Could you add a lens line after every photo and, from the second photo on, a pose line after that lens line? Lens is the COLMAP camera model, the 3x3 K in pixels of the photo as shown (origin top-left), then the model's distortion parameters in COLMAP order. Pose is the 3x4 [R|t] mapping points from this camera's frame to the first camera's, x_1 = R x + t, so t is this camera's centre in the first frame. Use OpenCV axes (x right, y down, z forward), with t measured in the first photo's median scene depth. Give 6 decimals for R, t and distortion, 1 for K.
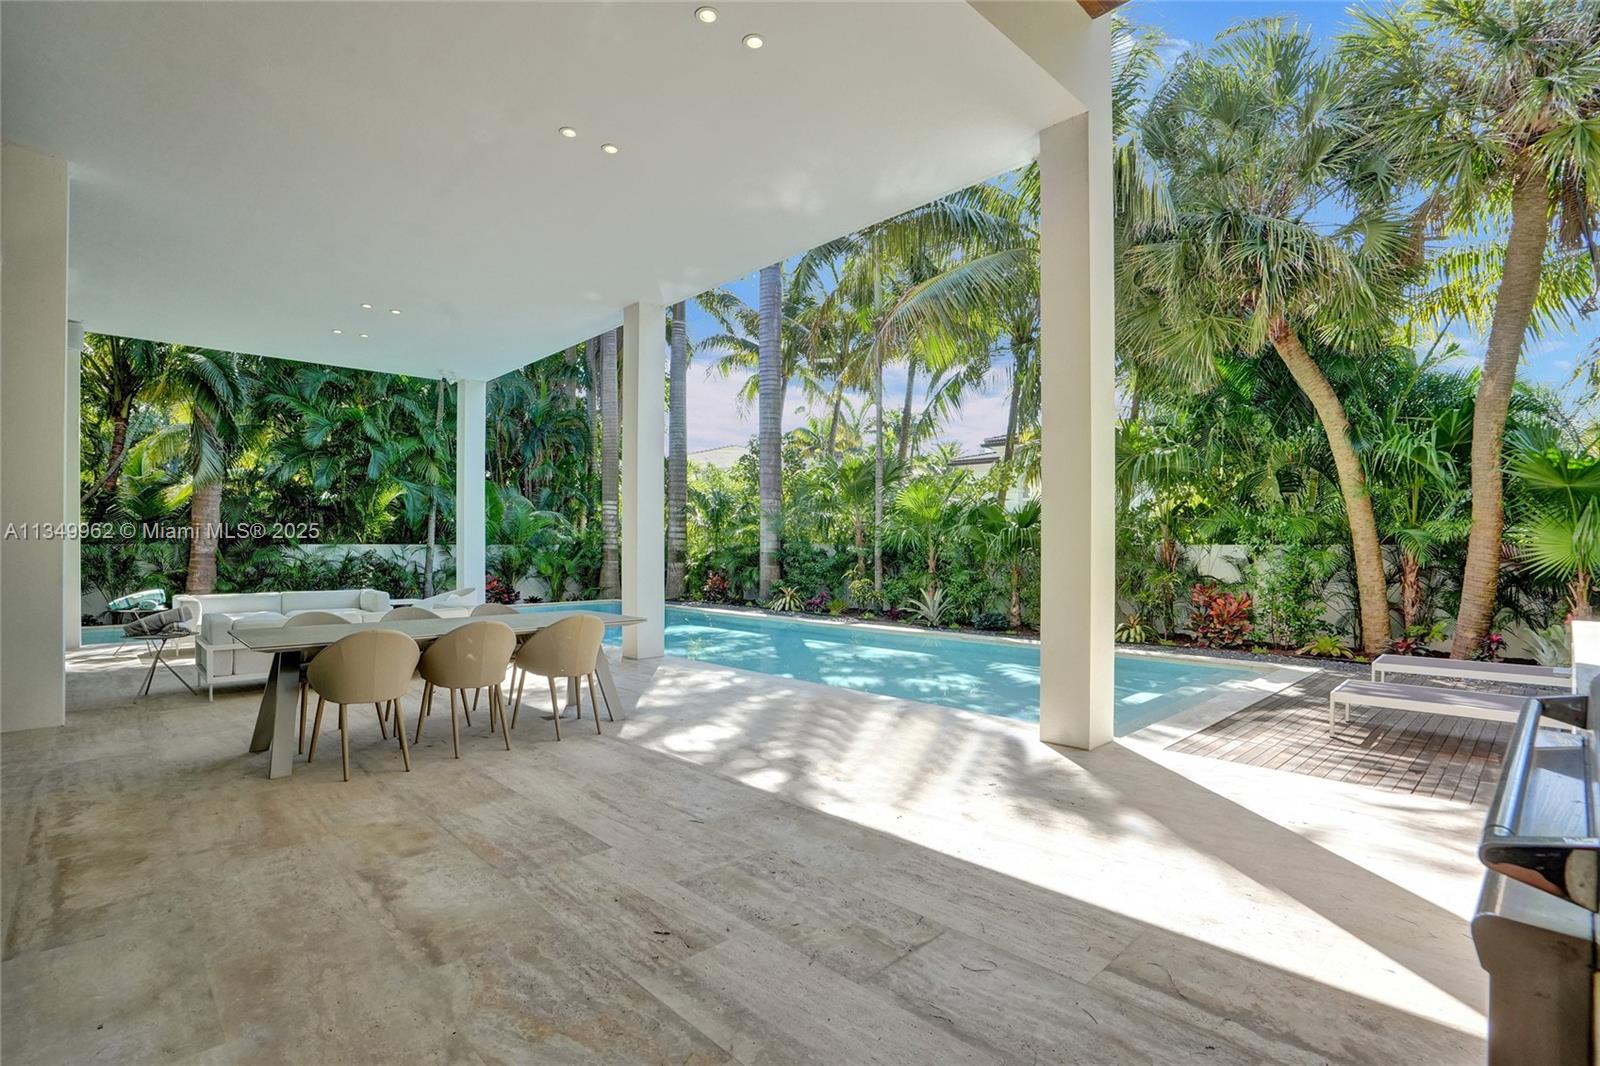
lens RADIAL K [[739.3, 0, 801.1], [0, 739.3, 544.0], [0, 0, 1]] dist [-0.026622, 0.004398]
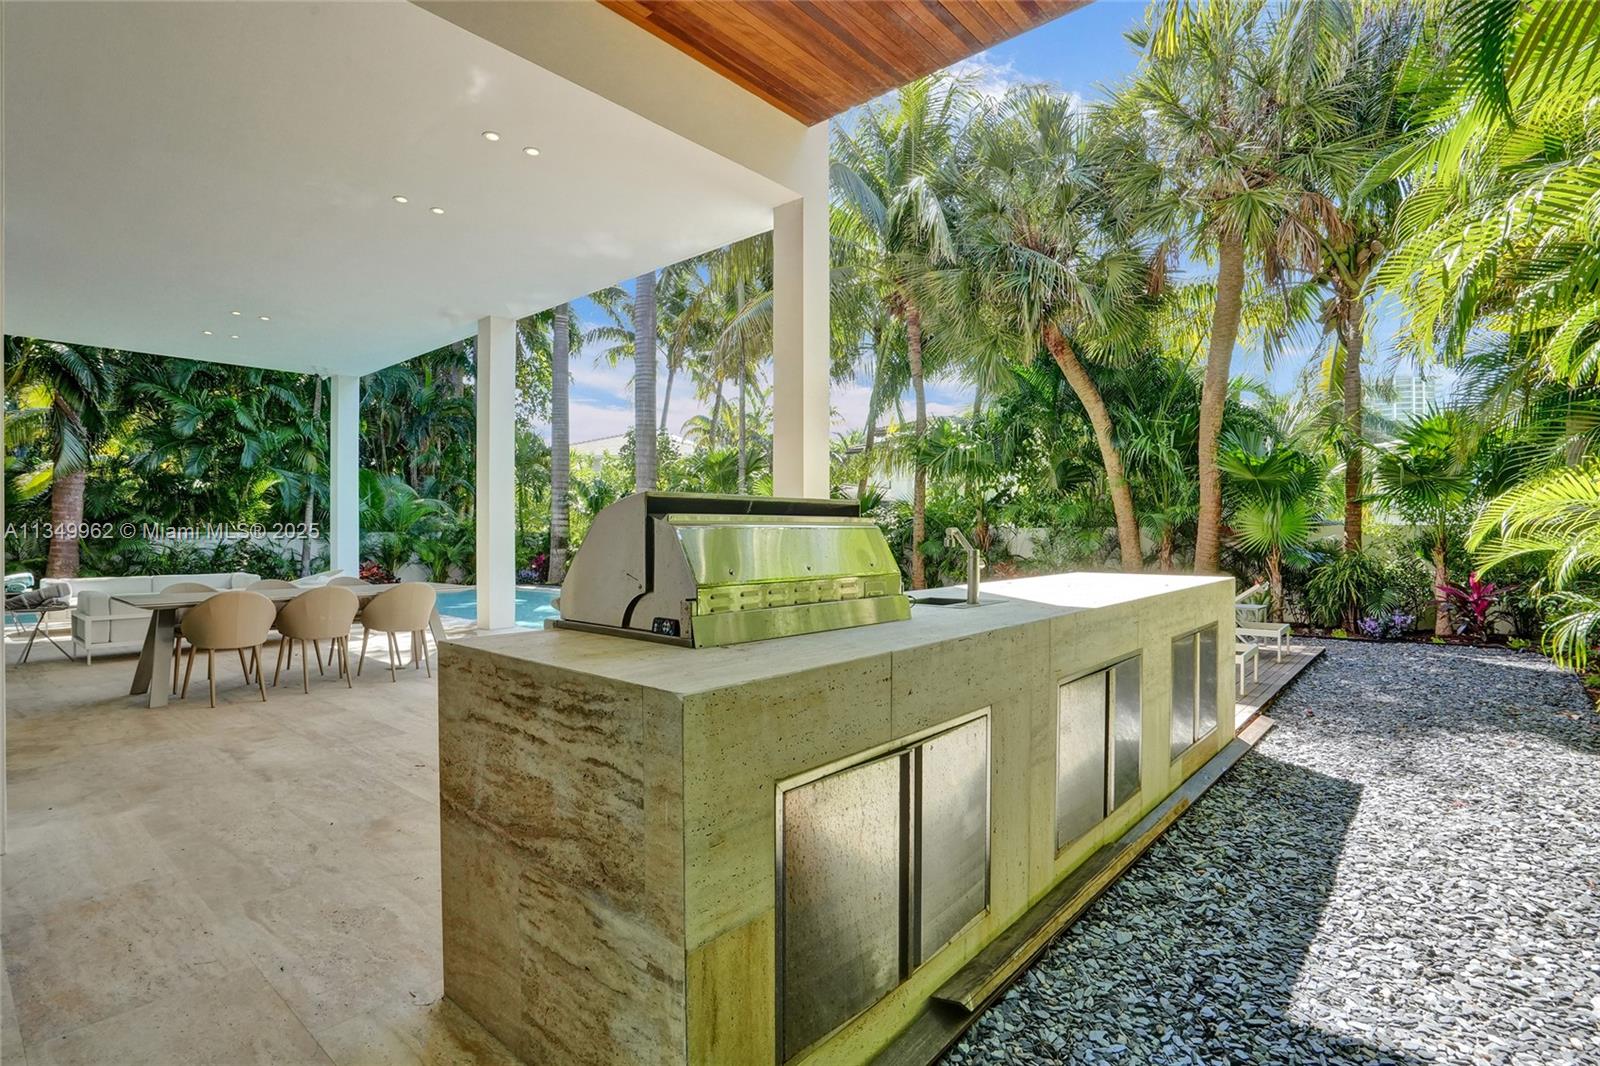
lens RADIAL K [[781.7, 0, 815.5], [0, 781.7, 529.5], [0, 0, 1]] dist [-0.028178, 0.009249]
pose [[0.995041, -0.004864, 0.099343, 0.097761], [0.005292, 0.999978, -0.004043, 0.005748], [-0.099321, 0.004549, 0.995045, -0.148983]]
